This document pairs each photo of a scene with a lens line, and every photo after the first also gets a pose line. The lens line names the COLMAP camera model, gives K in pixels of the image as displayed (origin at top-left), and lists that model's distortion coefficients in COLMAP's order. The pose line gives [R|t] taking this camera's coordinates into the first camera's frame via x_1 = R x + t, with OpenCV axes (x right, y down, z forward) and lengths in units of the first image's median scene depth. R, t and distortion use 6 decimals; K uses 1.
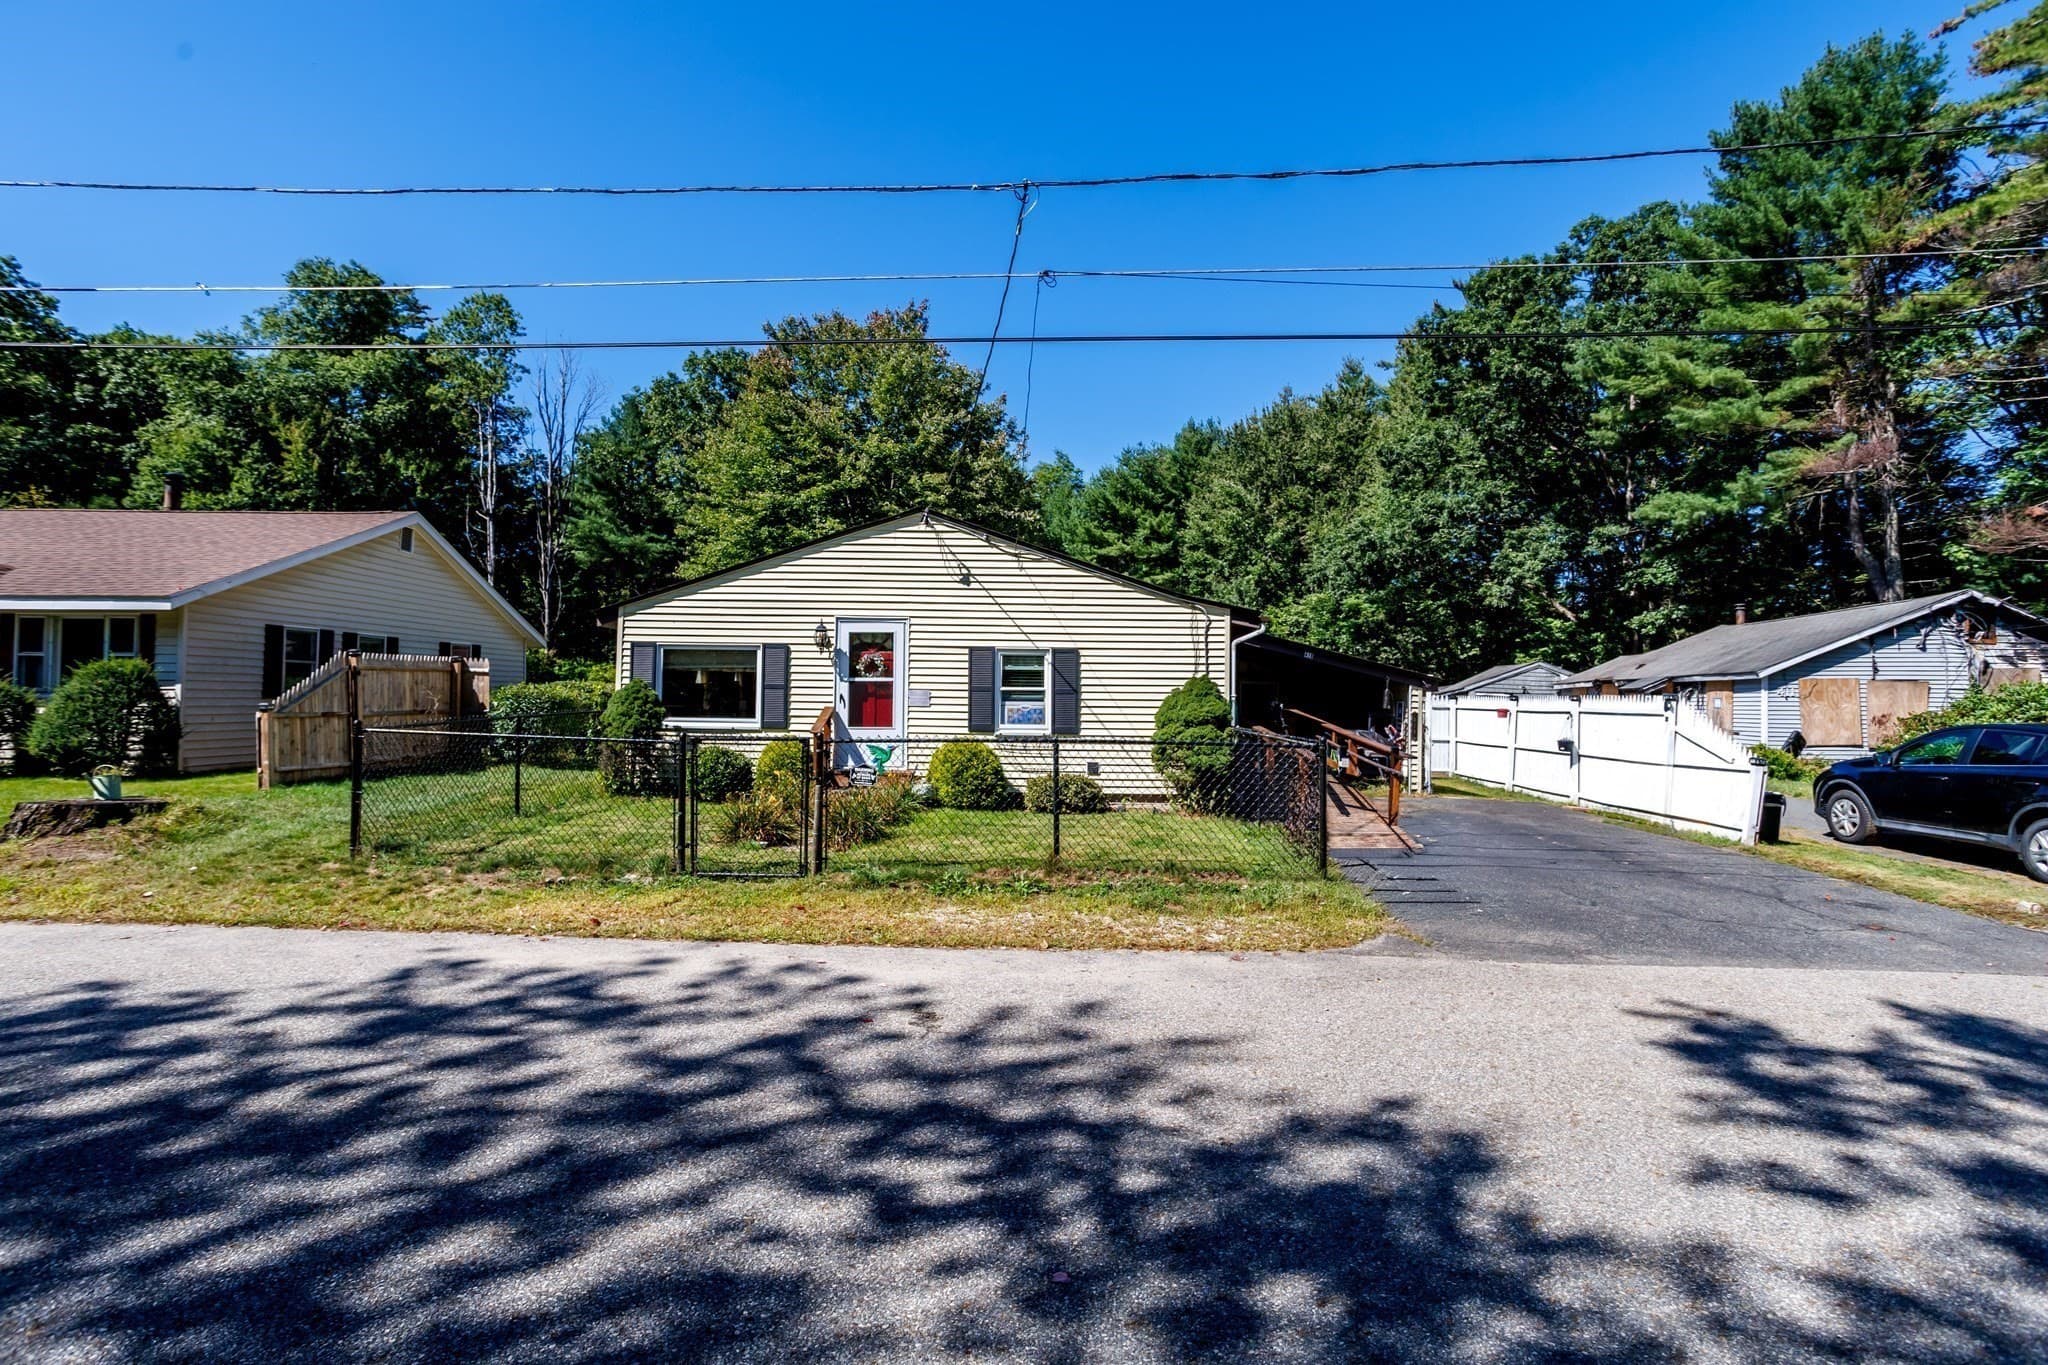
lens RADIAL K [[995.0, 0, 1024.0], [0, 995.0, 682.5], [0, 0, 1]] dist [-0.055617, 0.035583]
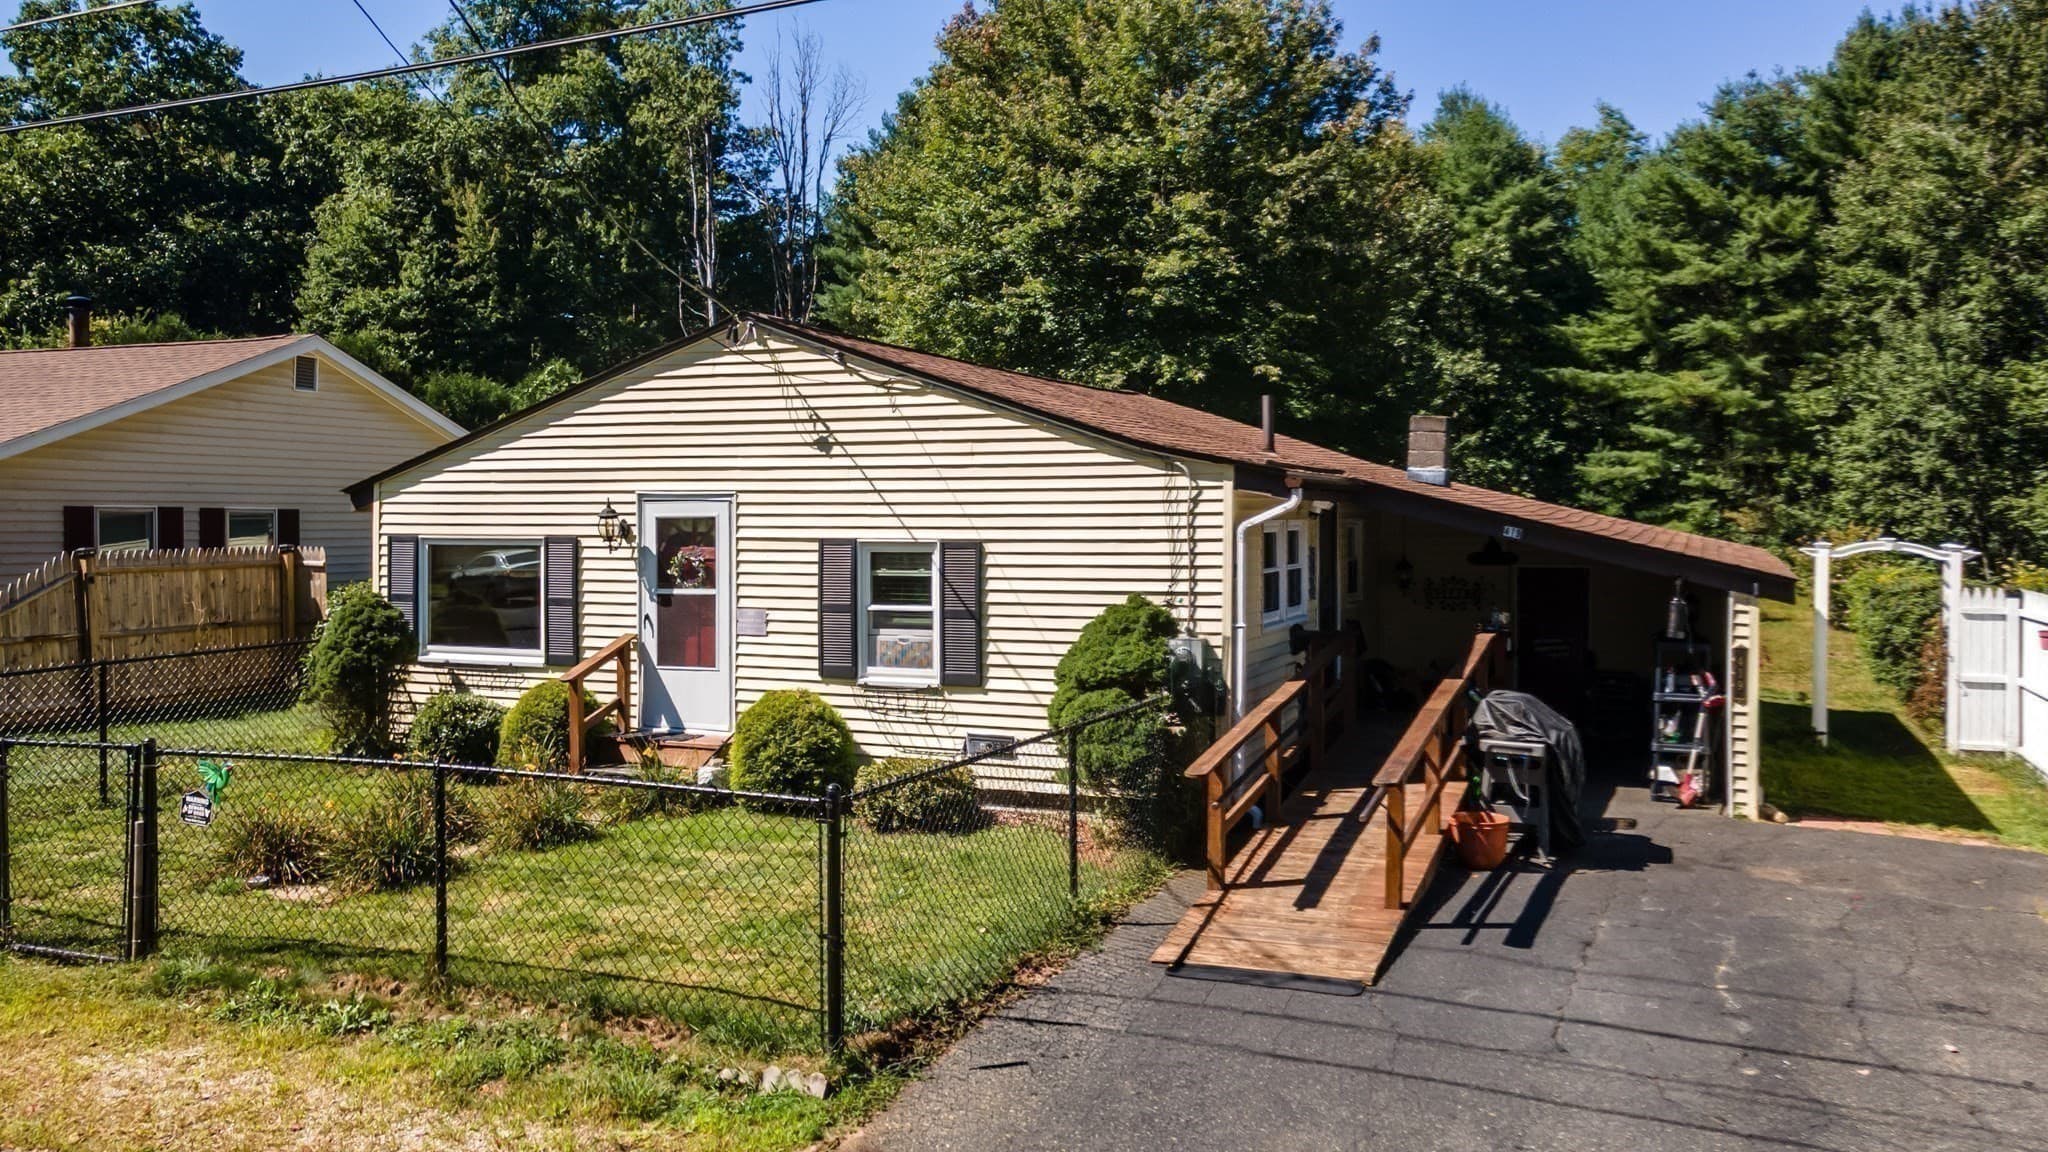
lens RADIAL K [[1554.4, 0, 1038.8], [0, 1554.4, 544.6], [0, 0, 1]] dist [0.053134, 0.002440]
pose [[0.924048, -0.006624, -0.382218, 0.370951], [0.018148, 0.999483, 0.026555, -0.047301], [0.381845, -0.031475, 0.923690, 0.147115]]
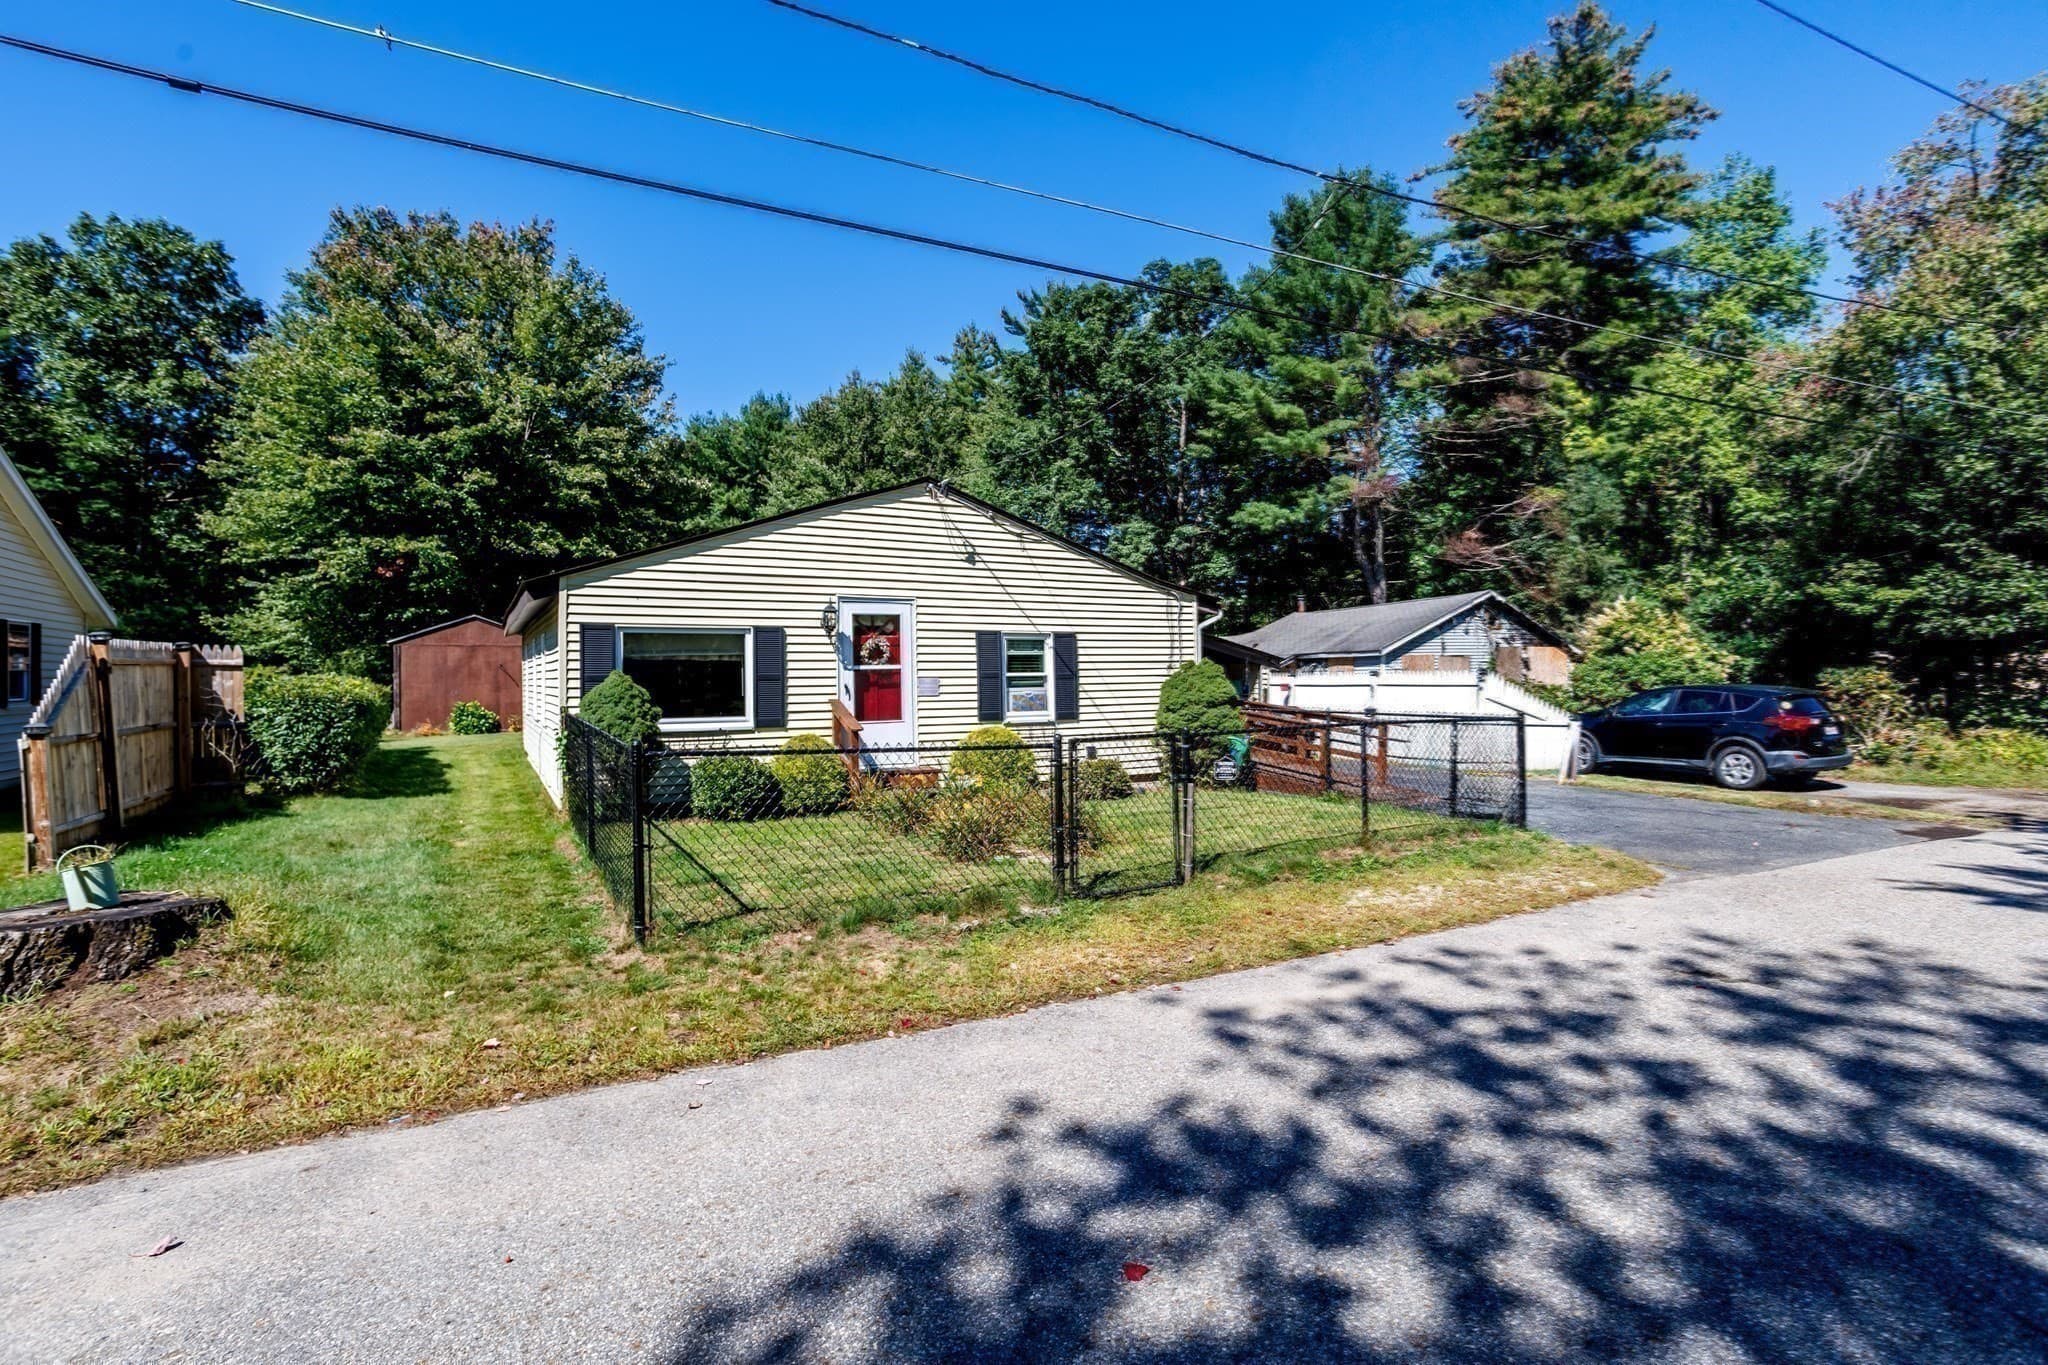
lens RADIAL K [[995.0, 0, 1024.0], [0, 995.0, 682.5], [0, 0, 1]] dist [-0.055617, 0.035583]
pose [[0.868350, -0.023145, 0.495411, -0.412237], [0.013162, 0.999634, 0.023632, -0.007416], [-0.495777, -0.014001, 0.868337, 0.141771]]
